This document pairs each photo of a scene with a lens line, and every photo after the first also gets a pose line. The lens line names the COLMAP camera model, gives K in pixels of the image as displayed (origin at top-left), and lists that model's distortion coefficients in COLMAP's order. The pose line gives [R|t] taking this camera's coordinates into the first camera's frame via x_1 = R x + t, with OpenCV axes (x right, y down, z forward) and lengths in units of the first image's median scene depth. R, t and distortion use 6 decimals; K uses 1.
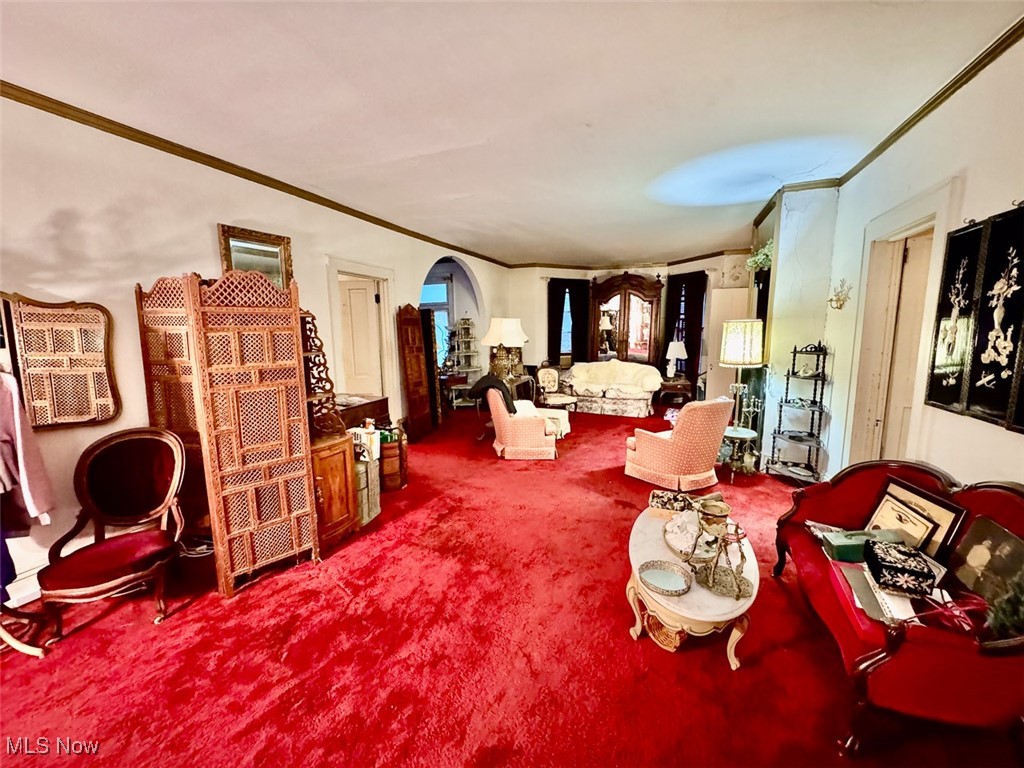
lens RADIAL K [[406.8, 0, 512.0], [0, 406.8, 384.0], [0, 0, 1]] dist [-0.001218, 0.000068]
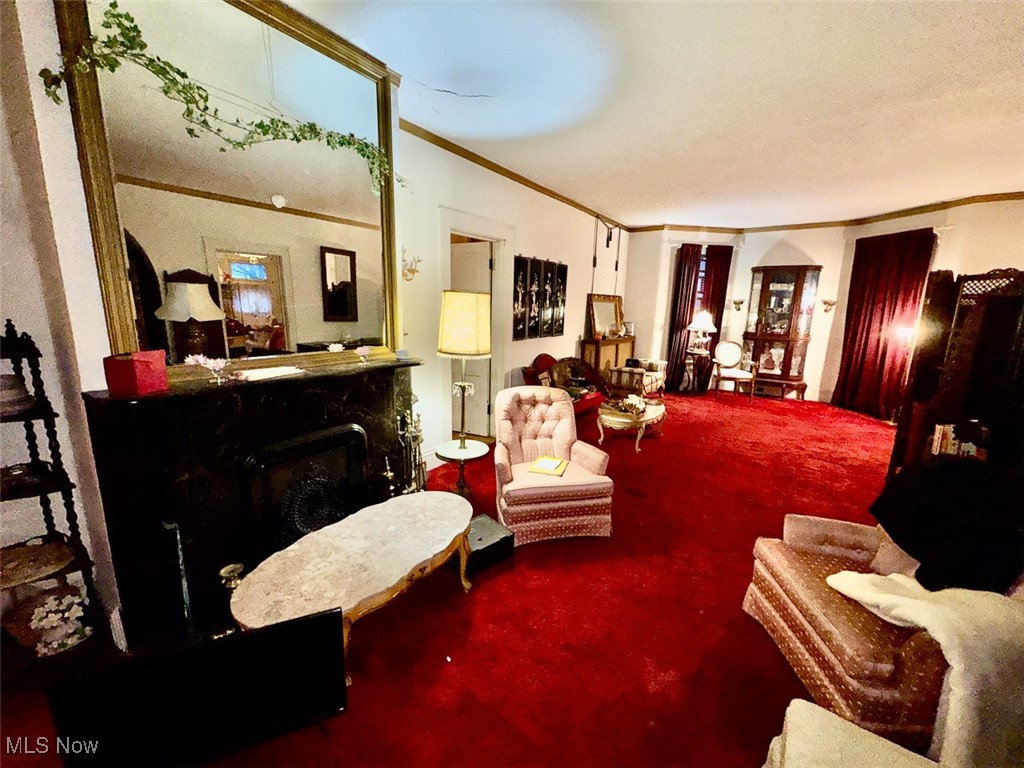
lens RADIAL K [[406.8, 0, 512.0], [0, 406.8, 384.0], [0, 0, 1]] dist [-0.001218, 0.000068]
pose [[-0.977137, -0.050455, 0.206537, 0.343012], [0.020513, 0.944529, 0.327786, -0.233181], [-0.211619, 0.324528, -0.921900, 1.666459]]
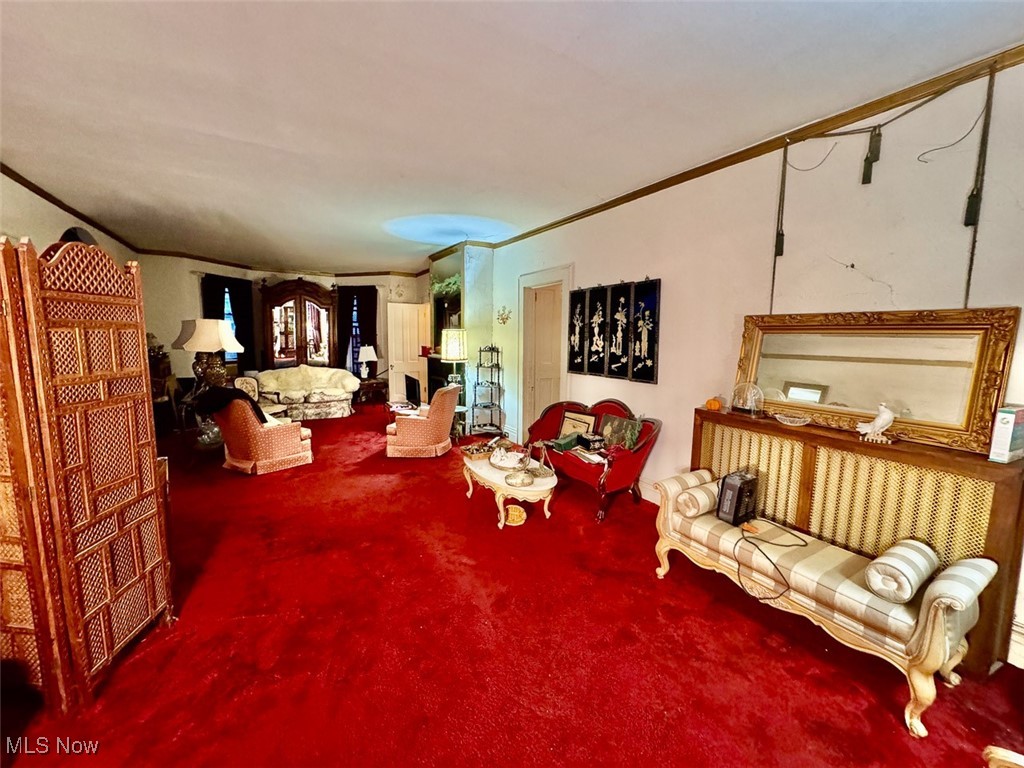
lens RADIAL K [[406.8, 0, 512.0], [0, 406.8, 384.0], [0, 0, 1]] dist [-0.001218, 0.000068]
pose [[0.605246, -0.080061, 0.792002, -0.451218], [0.094899, 0.995091, 0.028069, 0.012818], [-0.790362, 0.058172, 0.609873, -0.016545]]
